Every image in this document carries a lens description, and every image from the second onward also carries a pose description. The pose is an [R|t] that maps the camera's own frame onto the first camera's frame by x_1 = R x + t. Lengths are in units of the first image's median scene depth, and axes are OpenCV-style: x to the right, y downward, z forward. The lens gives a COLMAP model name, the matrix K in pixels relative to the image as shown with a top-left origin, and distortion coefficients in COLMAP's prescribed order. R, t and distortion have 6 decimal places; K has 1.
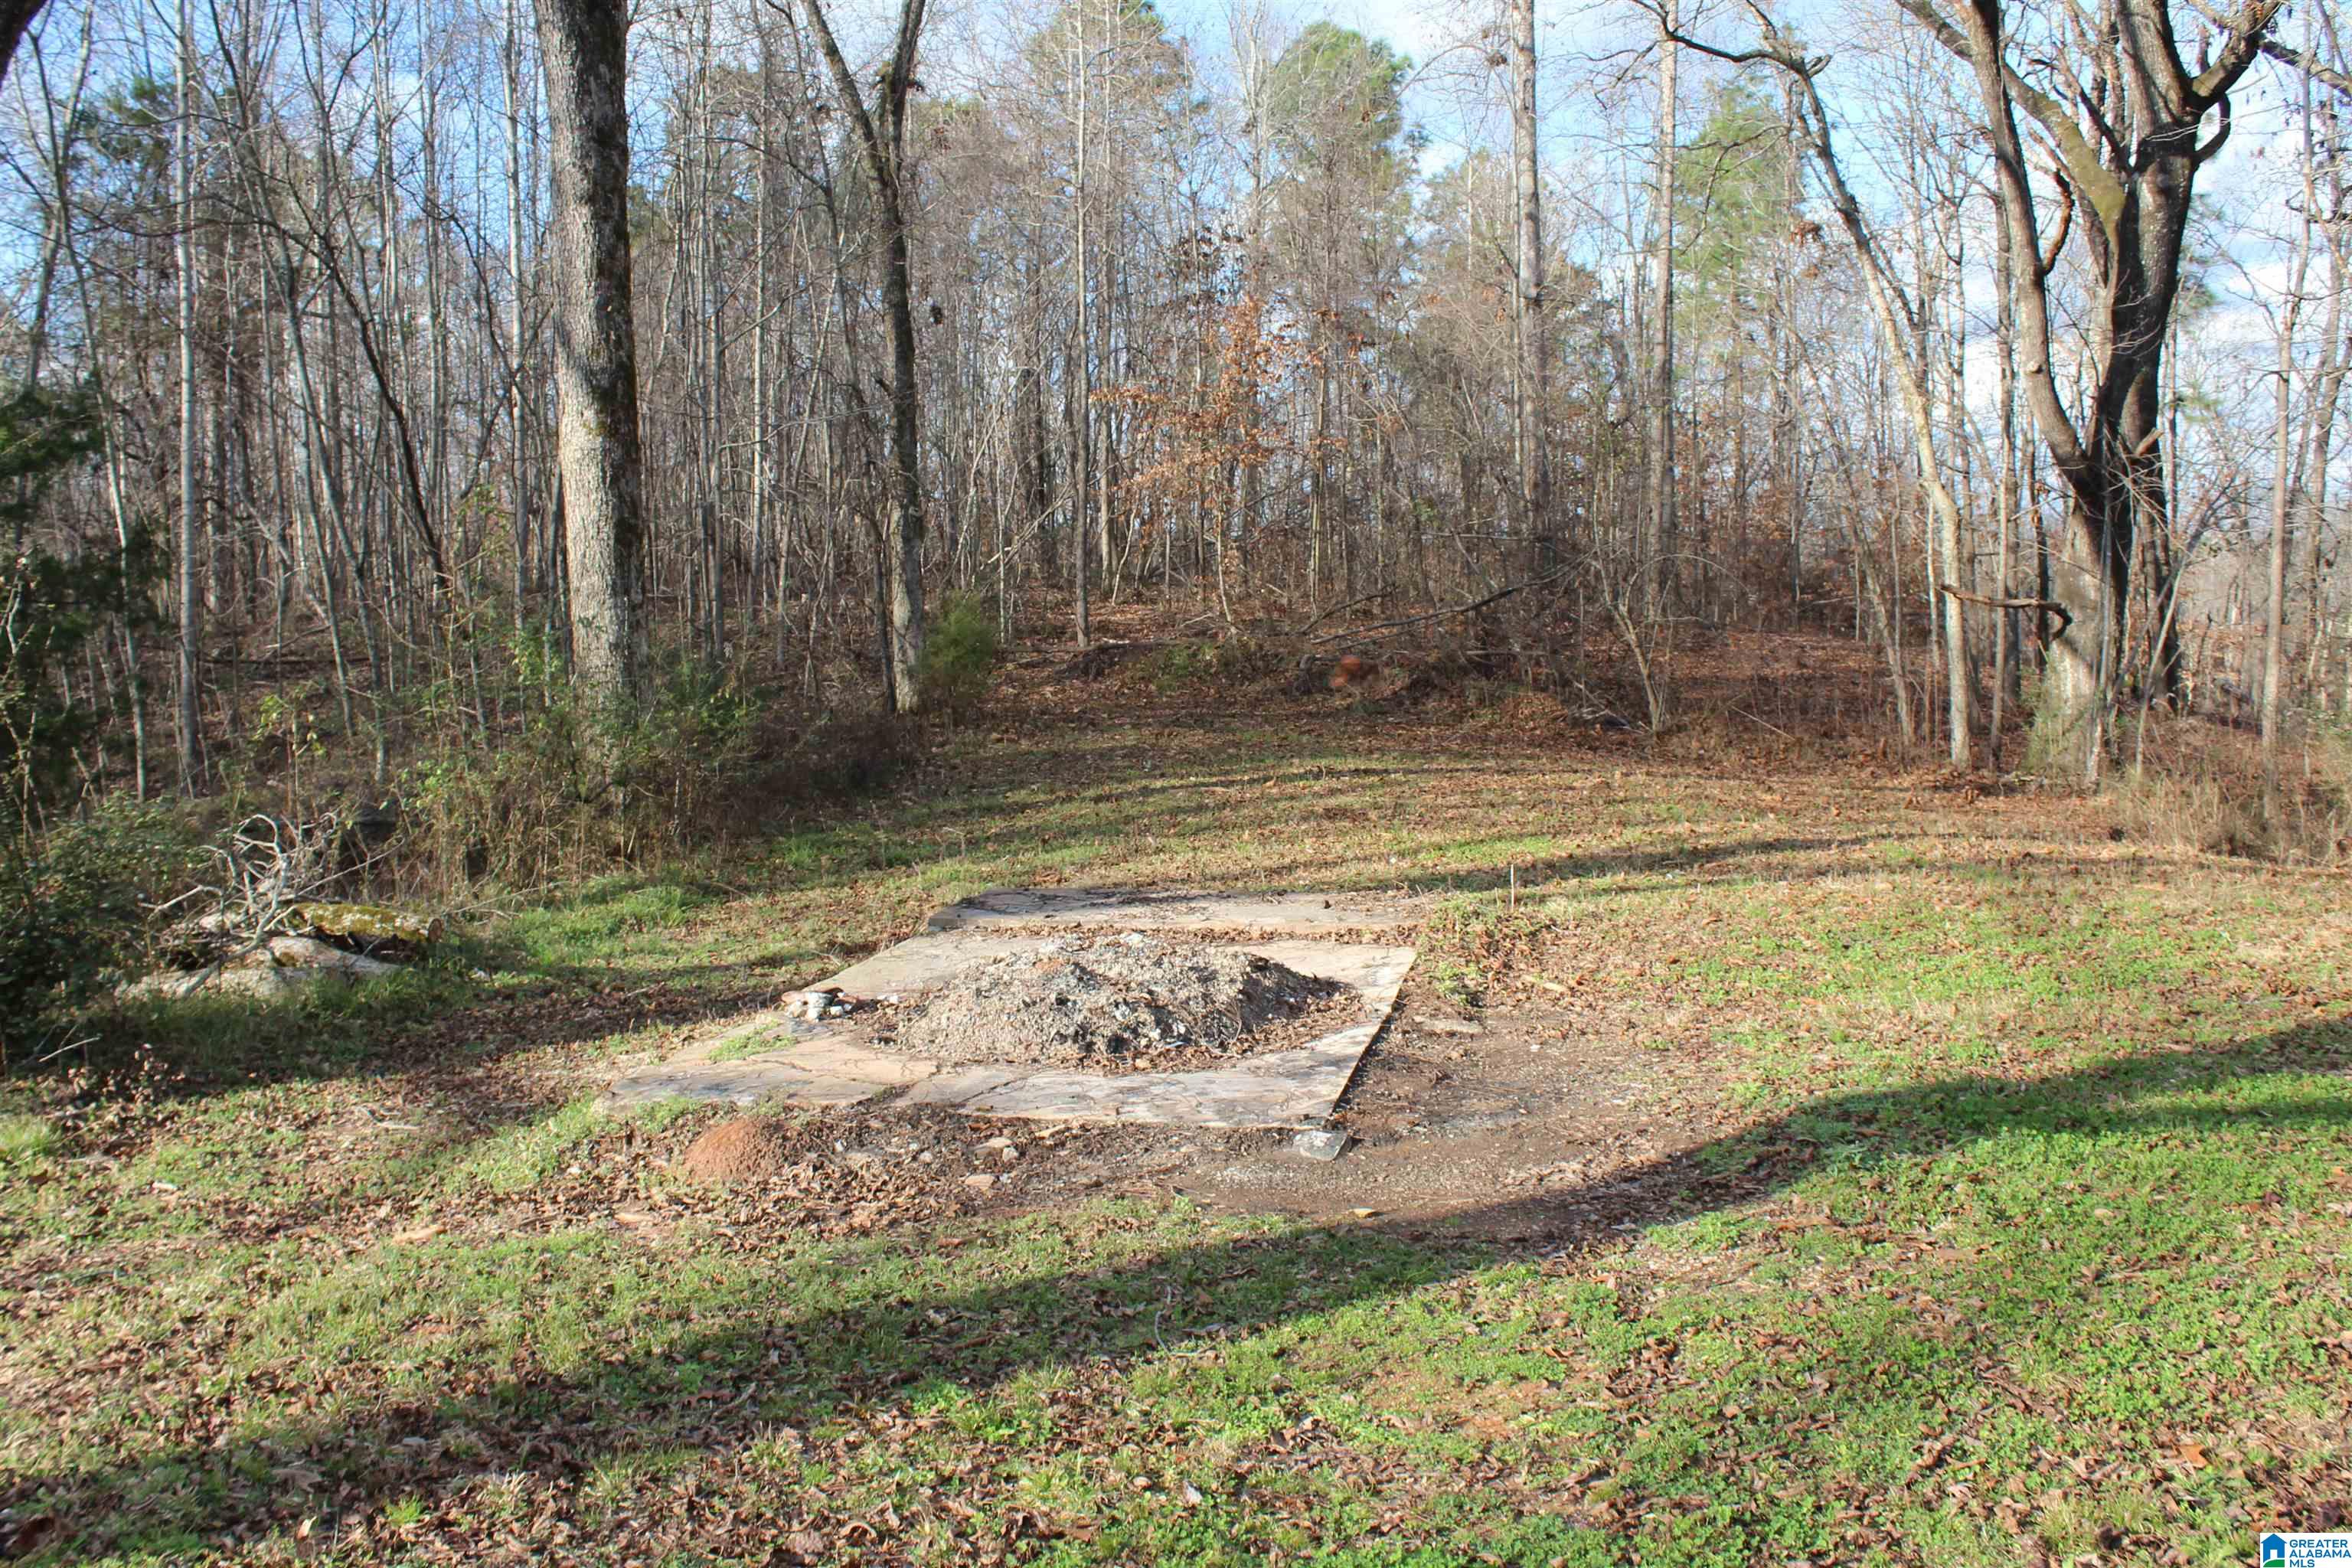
lens RADIAL K [[2241.2, 0, 1169.6], [0, 2241.2, 777.2], [0, 0, 1]] dist [-0.129326, 0.142726]
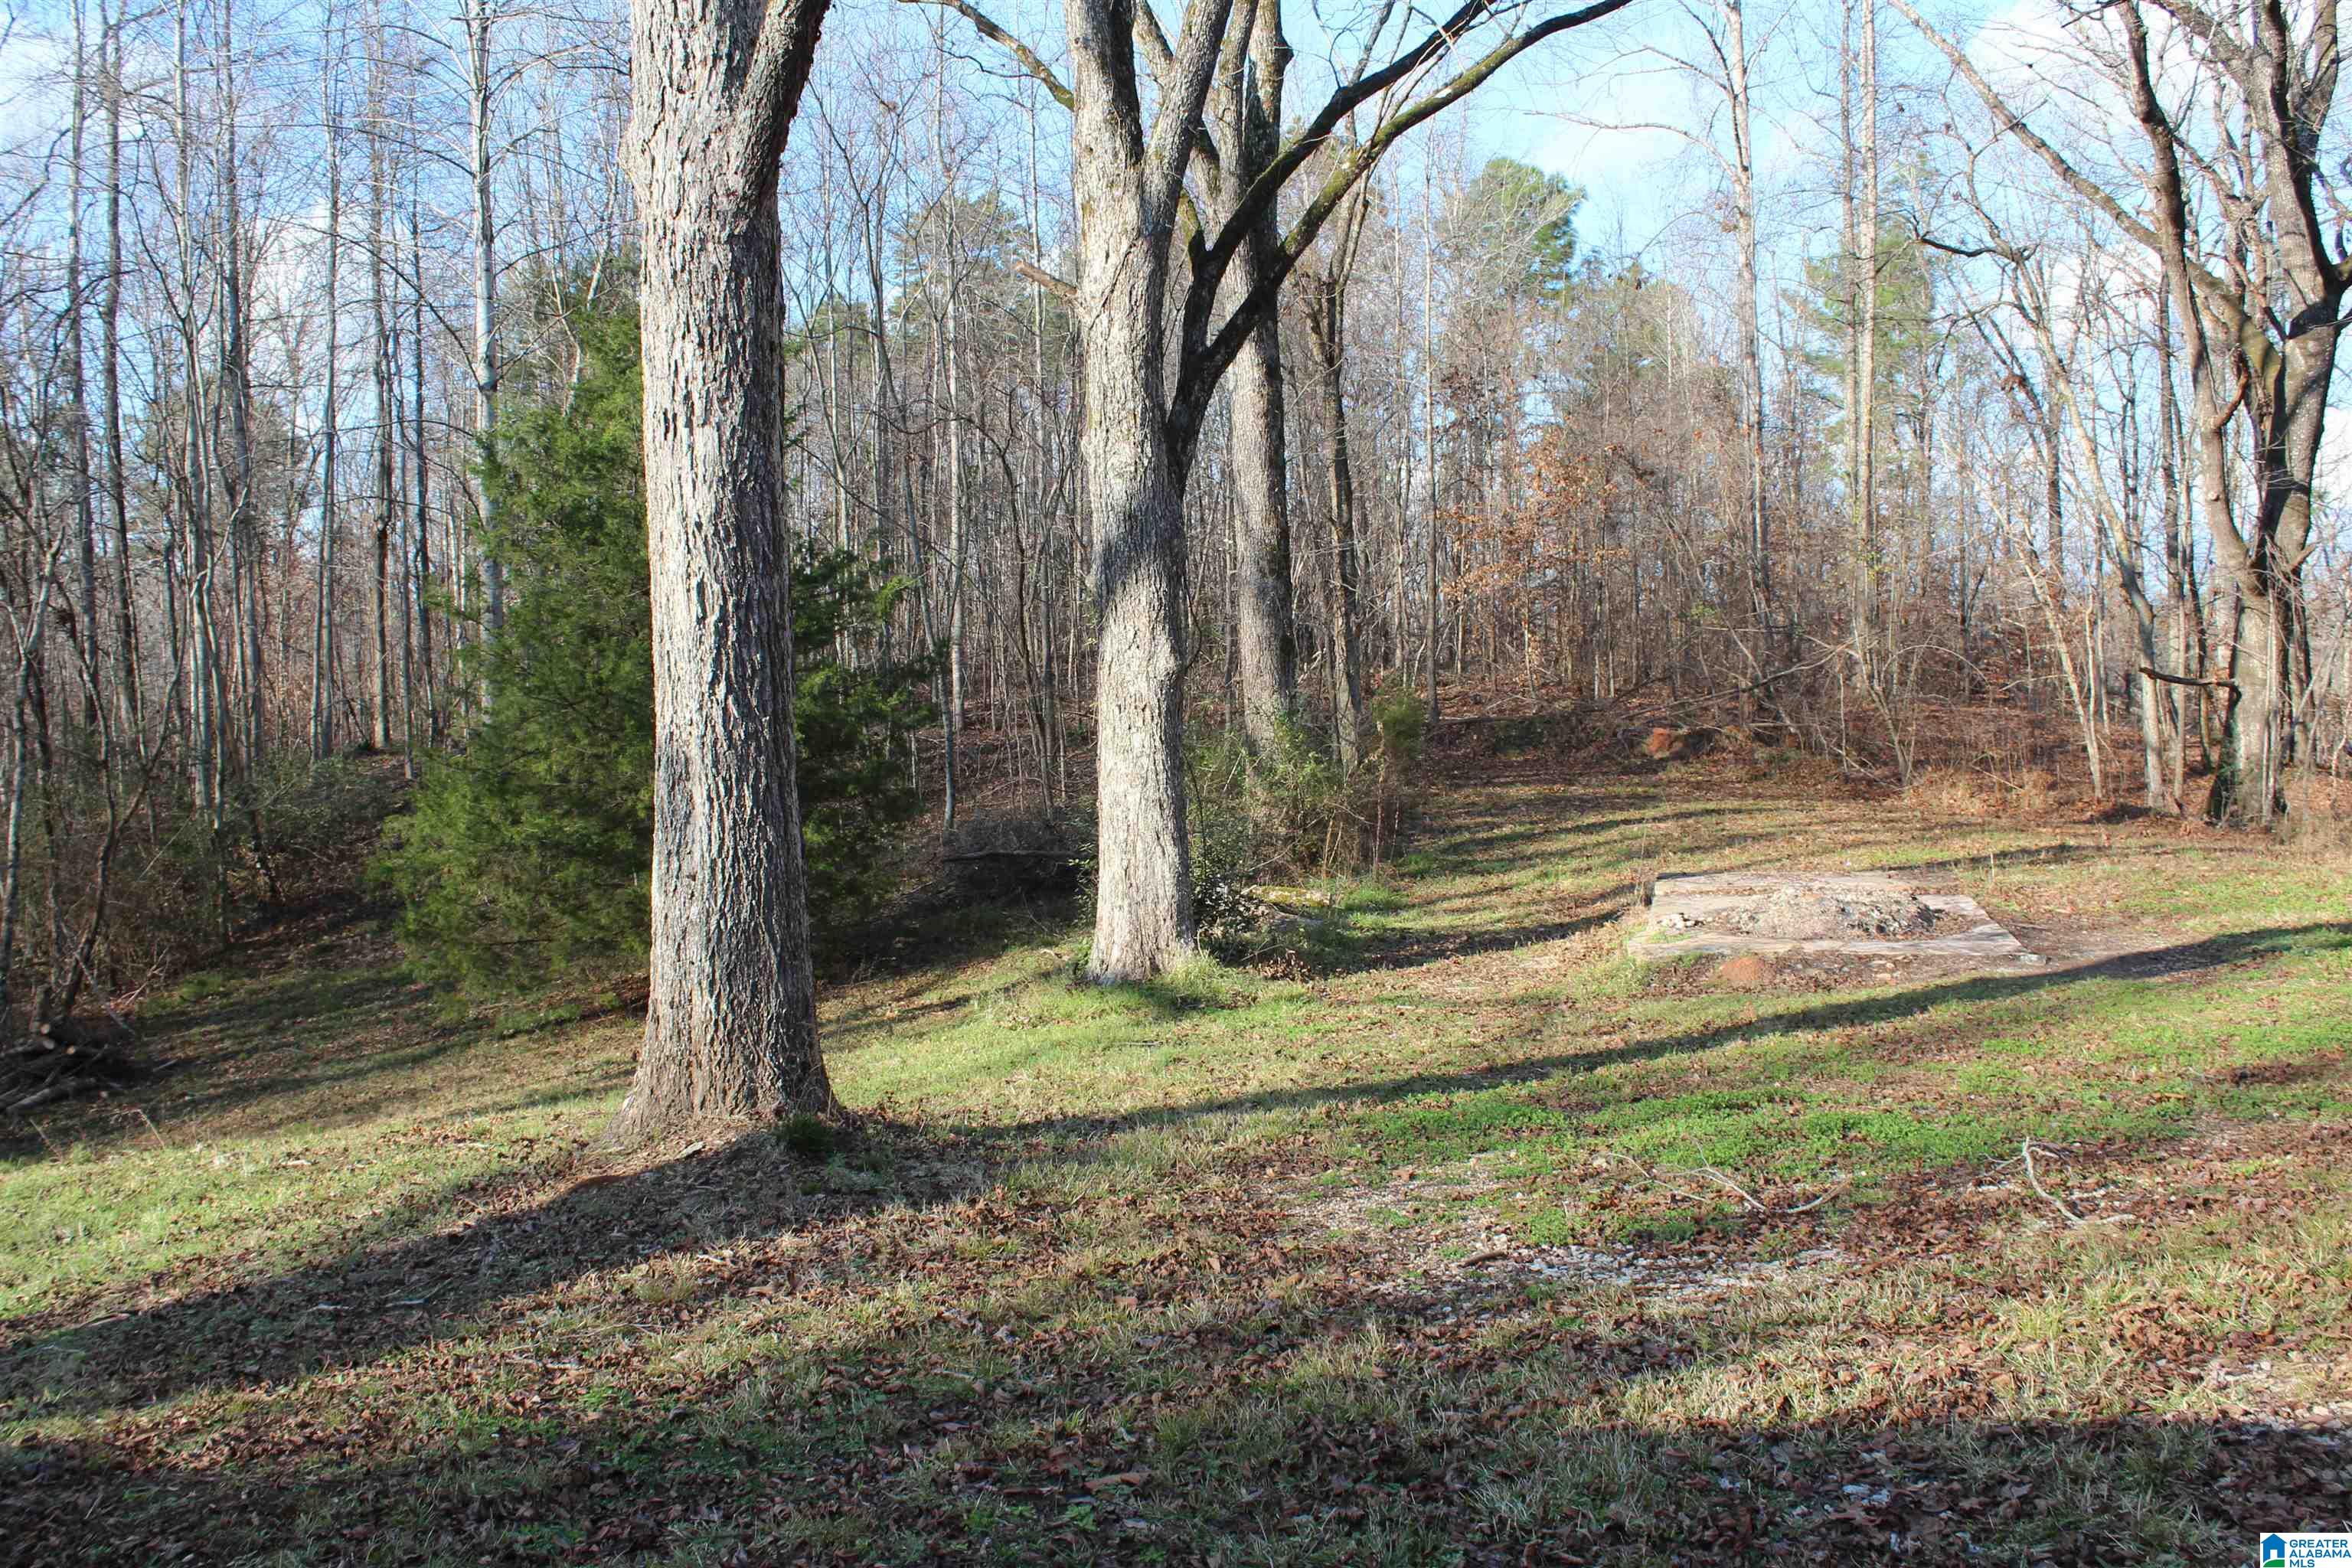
lens RADIAL K [[2241.2, 0, 1169.6], [0, 2241.2, 777.2], [0, 0, 1]] dist [-0.129326, 0.142726]
pose [[0.999550, -0.007724, -0.028999, -0.249951], [0.006754, 0.999420, -0.033379, 0.020832], [0.029240, 0.033168, 0.999022, -0.397735]]
